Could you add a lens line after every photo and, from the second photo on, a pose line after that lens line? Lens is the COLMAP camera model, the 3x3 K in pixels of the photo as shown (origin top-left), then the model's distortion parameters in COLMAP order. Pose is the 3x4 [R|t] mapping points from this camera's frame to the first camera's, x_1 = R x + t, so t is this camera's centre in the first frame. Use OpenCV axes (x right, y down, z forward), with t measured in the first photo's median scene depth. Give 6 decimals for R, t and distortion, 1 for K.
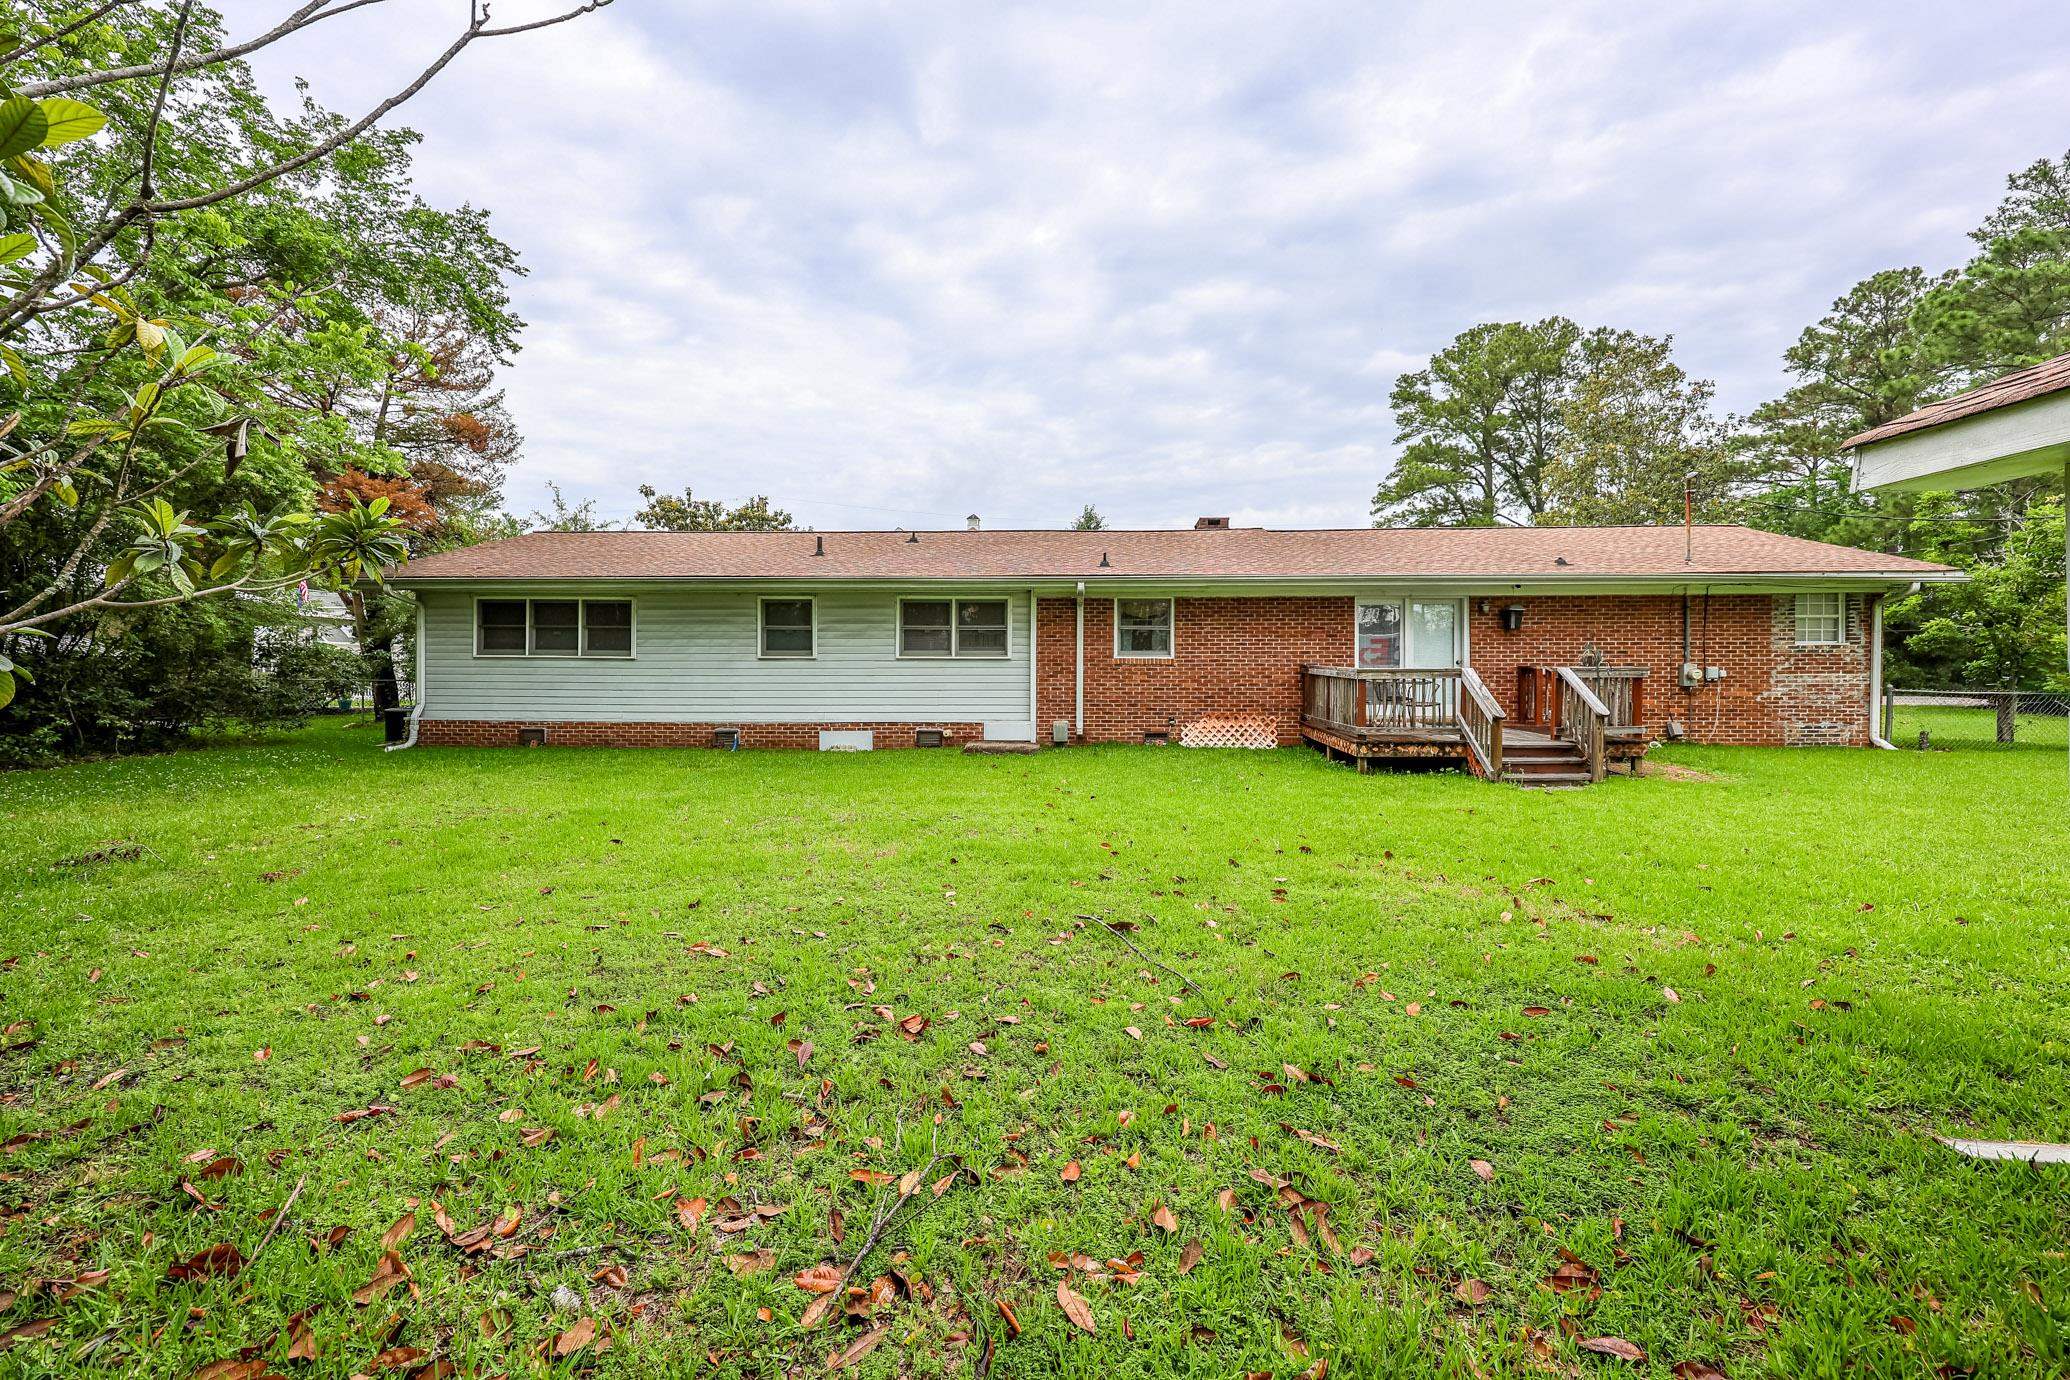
lens RADIAL K [[872.7, 0, 1032.3], [0, 872.7, 682.6], [0, 0, 1]] dist [0.000012, 0.000141]
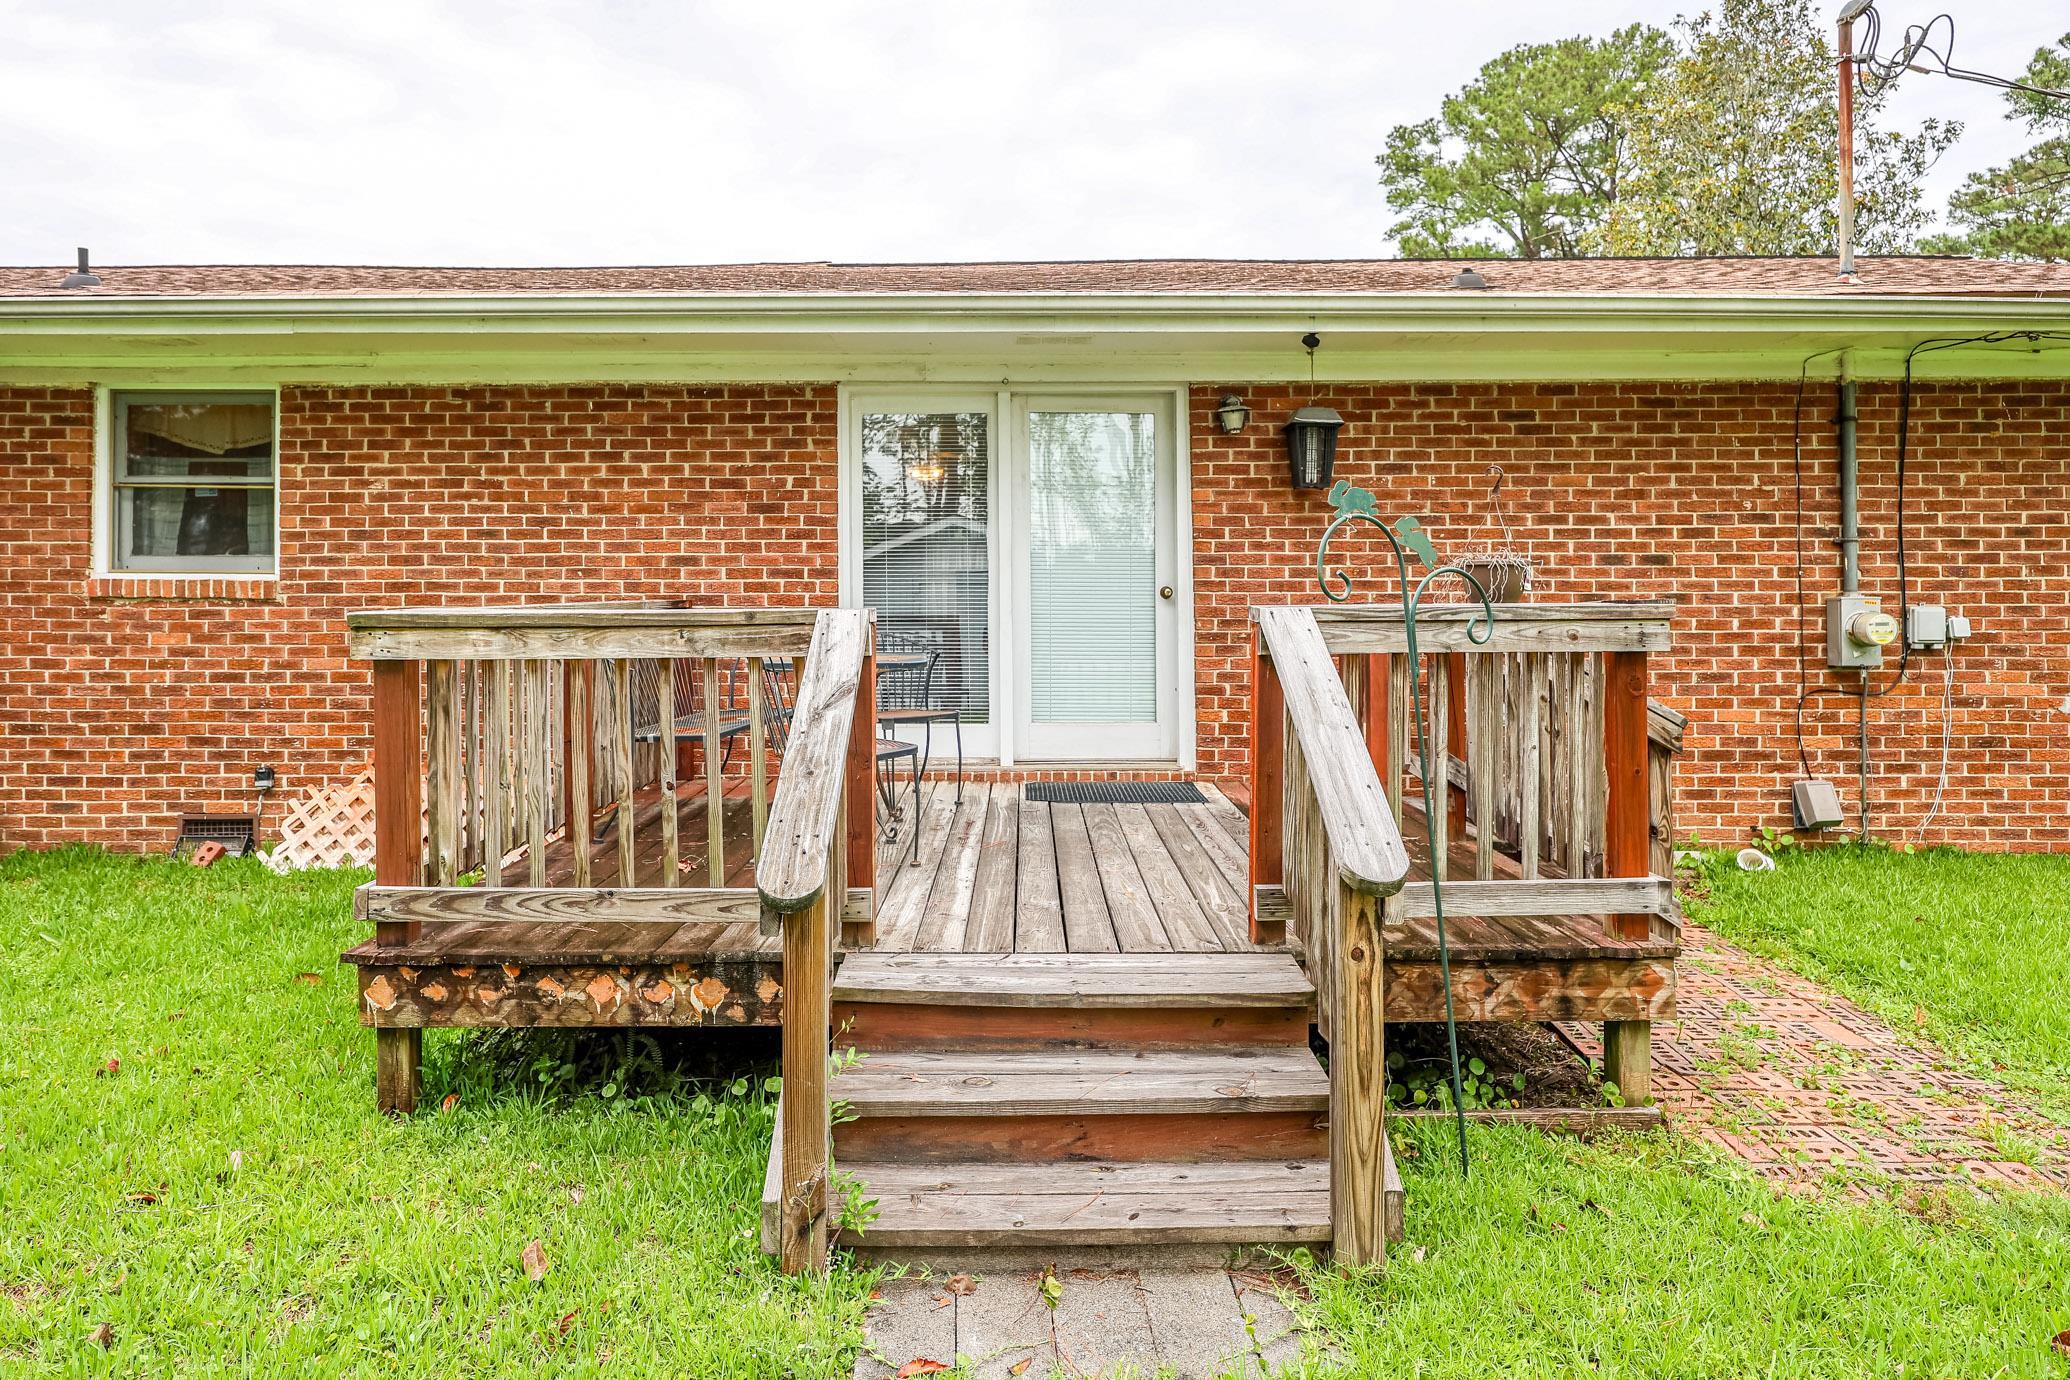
lens RADIAL K [[1233.9, 0, 1031.4], [0, 1233.9, 602.1], [0, 0, 1]] dist [0.002689, 0.002344]
pose [[0.998560, -0.000066, 0.053638, 0.413164], [0.001329, 0.999723, -0.023515, -0.008903], [-0.053621, 0.023552, 0.998284, 0.546723]]
